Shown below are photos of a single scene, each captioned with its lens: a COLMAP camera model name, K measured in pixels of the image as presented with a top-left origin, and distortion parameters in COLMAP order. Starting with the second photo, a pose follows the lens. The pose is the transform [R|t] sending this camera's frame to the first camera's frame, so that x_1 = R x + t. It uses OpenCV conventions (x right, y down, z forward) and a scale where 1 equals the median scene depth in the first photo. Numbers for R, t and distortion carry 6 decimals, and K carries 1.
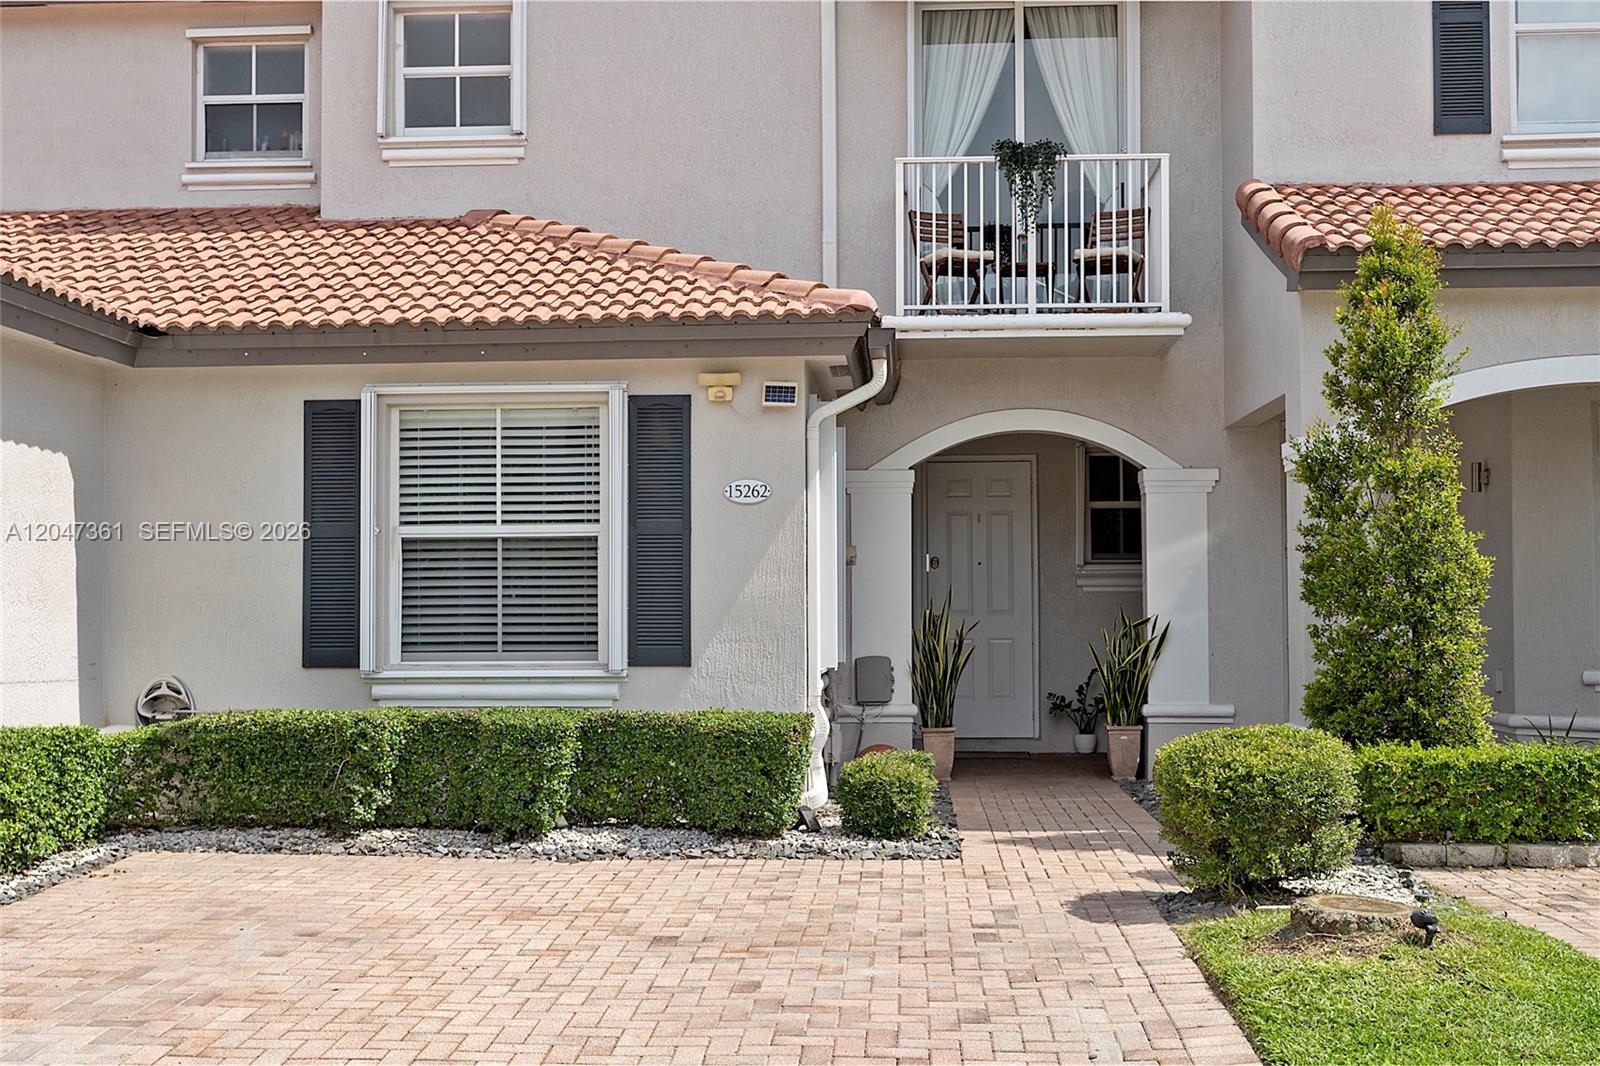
lens RADIAL K [[1935.4, 0, 800.7], [0, 1935.4, 508.6], [0, 0, 1]] dist [0.025122, 0.010487]
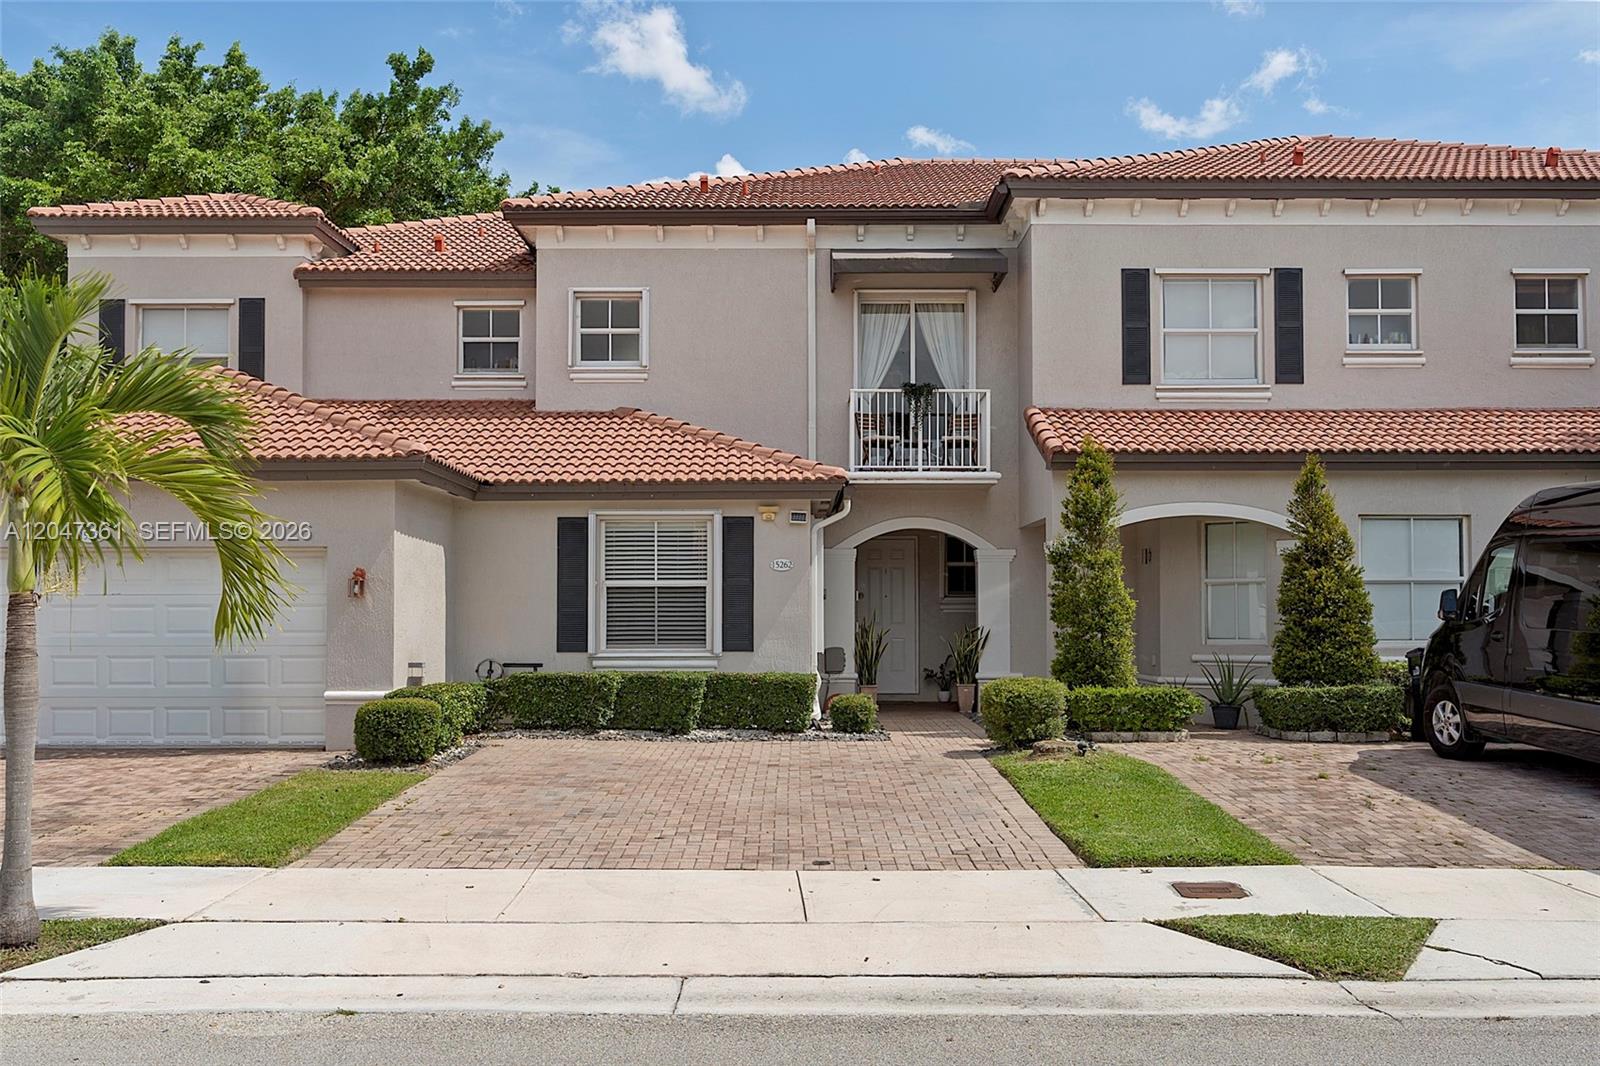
lens RADIAL K [[1439.8, 0, 798.5], [0, 1439.8, 535.7], [0, 0, 1]] dist [0.002912, 0.000668]
pose [[0.998695, 0.006100, 0.050701, -0.084862], [-0.005866, 0.999971, -0.004772, -0.031538], [-0.050729, 0.004468, 0.998702, -0.490806]]
